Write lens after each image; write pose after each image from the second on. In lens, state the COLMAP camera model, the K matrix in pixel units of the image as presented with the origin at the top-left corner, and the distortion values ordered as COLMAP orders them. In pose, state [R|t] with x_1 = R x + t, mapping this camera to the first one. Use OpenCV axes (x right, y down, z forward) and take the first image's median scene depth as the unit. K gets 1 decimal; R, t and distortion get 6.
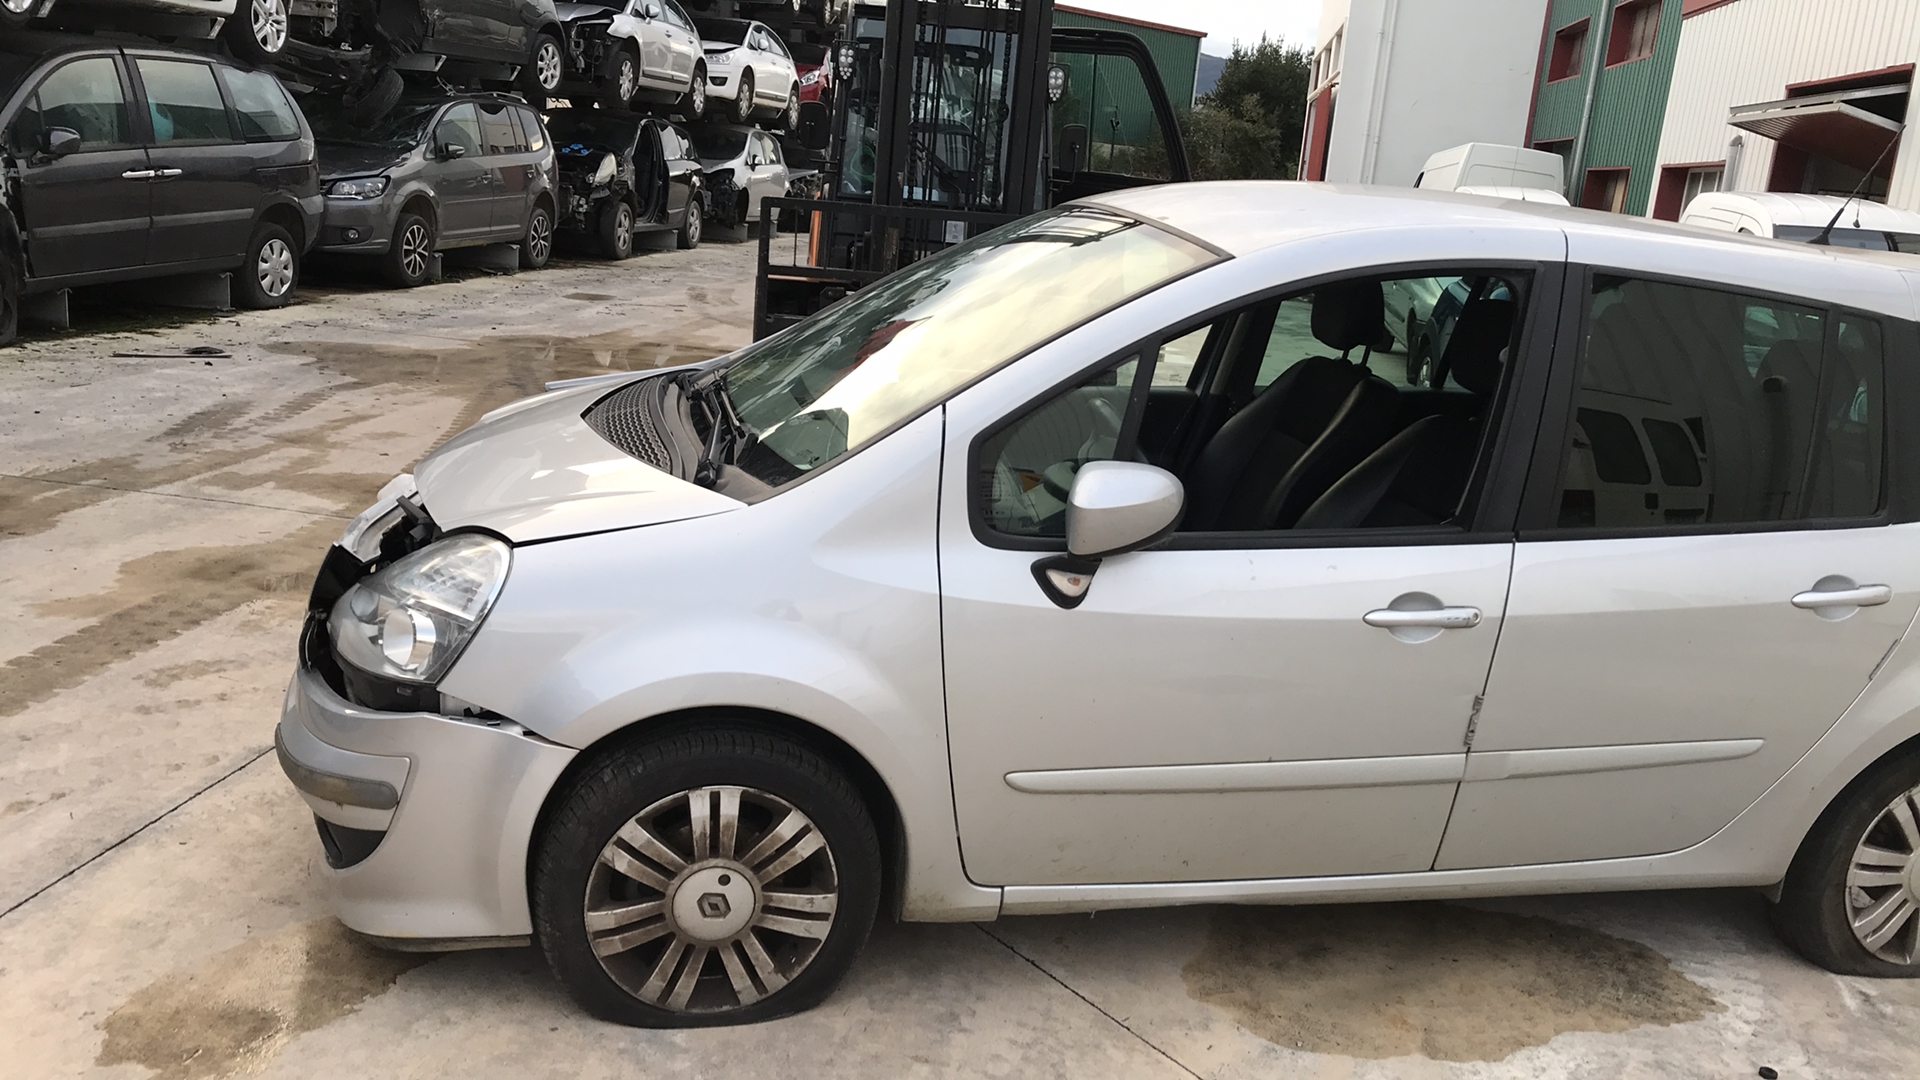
lens RADIAL K [[1542.3, 0, 960.0], [0, 1542.3, 540.0], [0, 0, 1]] dist [0.009618, -0.001242]
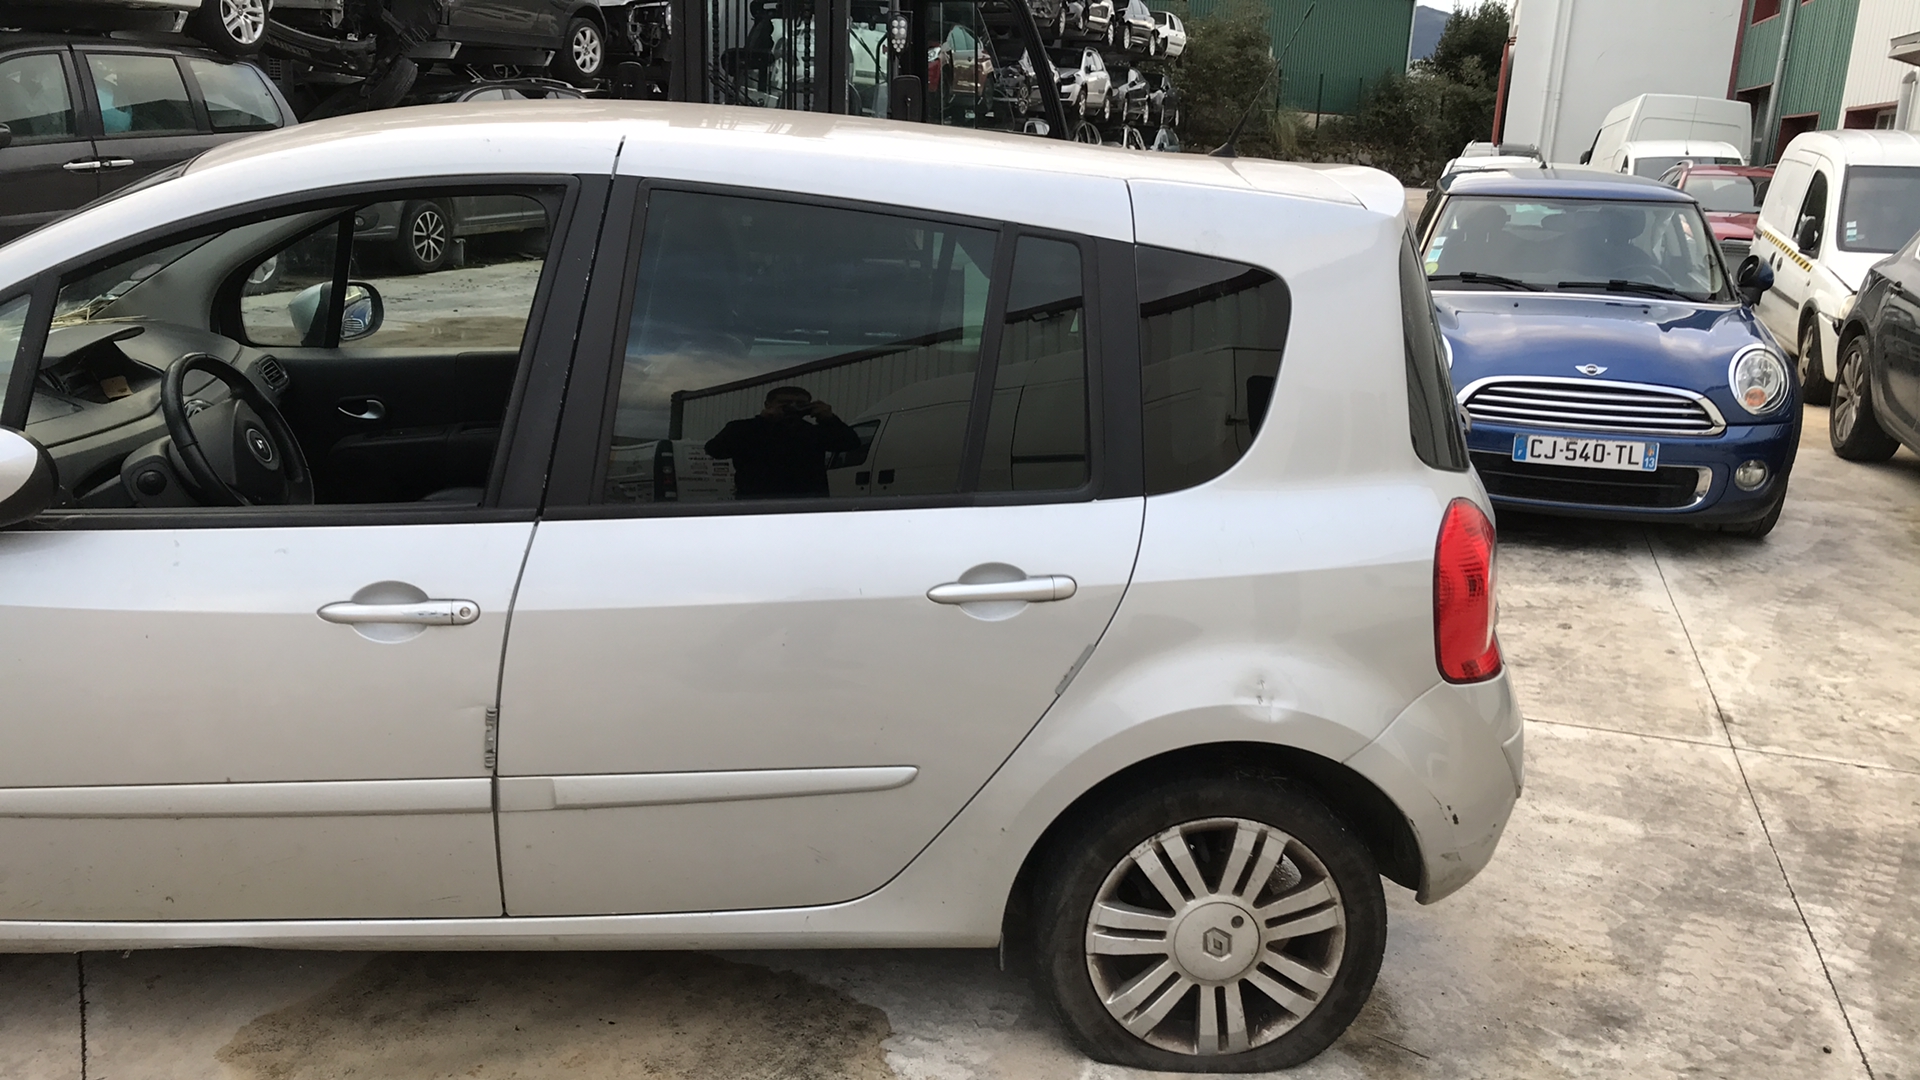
lens RADIAL K [[1542.3, 0, 960.0], [0, 1542.3, 540.0], [0, 0, 1]] dist [0.009618, -0.001242]
pose [[0.988286, 0.003837, -0.152567, 0.180058], [-0.002251, 0.999942, 0.010569, 0.000653], [0.152599, -0.010102, 0.988237, 0.058903]]
